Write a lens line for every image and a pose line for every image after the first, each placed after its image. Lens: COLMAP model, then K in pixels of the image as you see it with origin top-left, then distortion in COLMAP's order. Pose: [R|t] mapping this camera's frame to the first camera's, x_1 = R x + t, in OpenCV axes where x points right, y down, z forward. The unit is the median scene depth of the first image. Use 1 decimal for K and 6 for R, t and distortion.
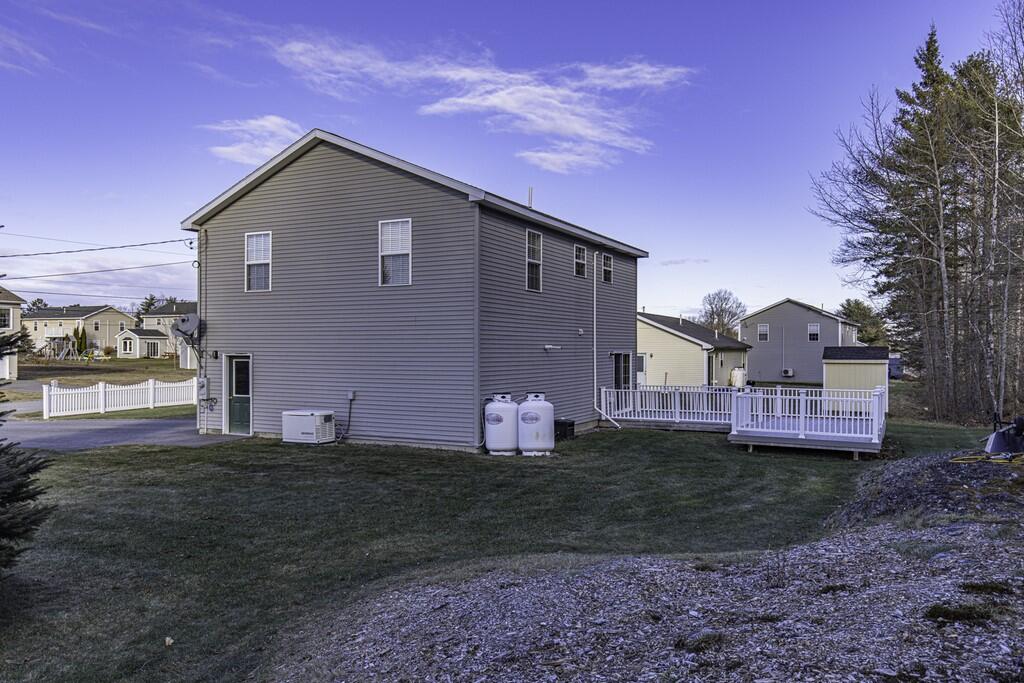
lens RADIAL K [[776.8, 0, 512.0], [0, 776.8, 341.5], [0, 0, 1]] dist [-0.000092, -0.000251]
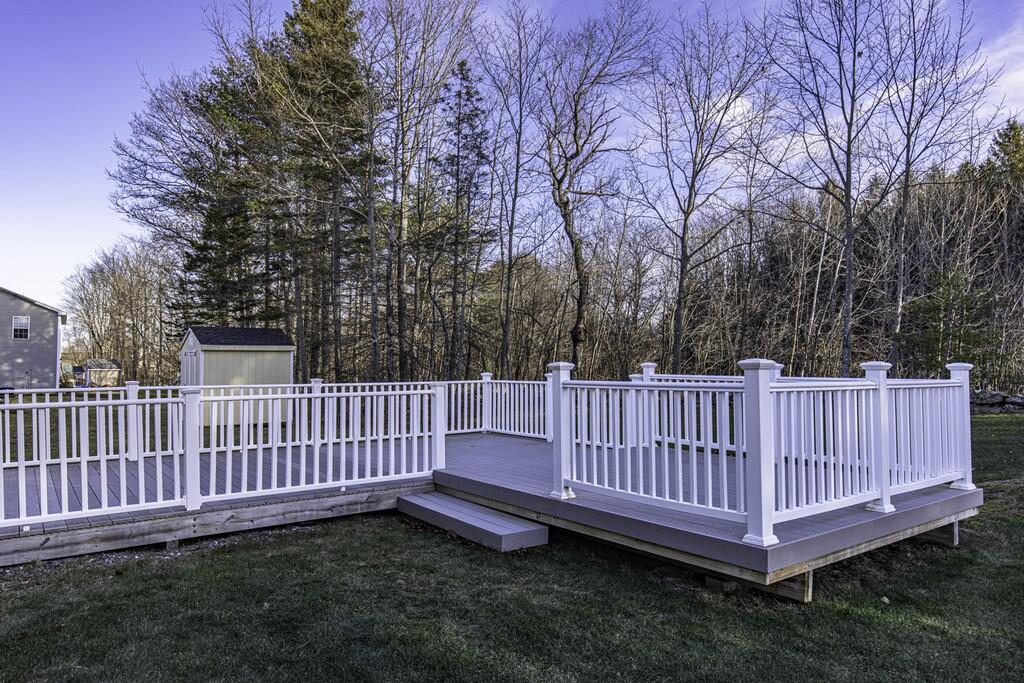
lens RADIAL K [[649.7, 0, 512.0], [0, 649.7, 341.5], [0, 0, 1]] dist [-0.003293, -0.000632]
pose [[0.434305, 0.033380, 0.900147, 0.048815], [-0.010290, 0.999432, -0.032097, 0.045675], [-0.900707, 0.004677, 0.434401, 0.704592]]
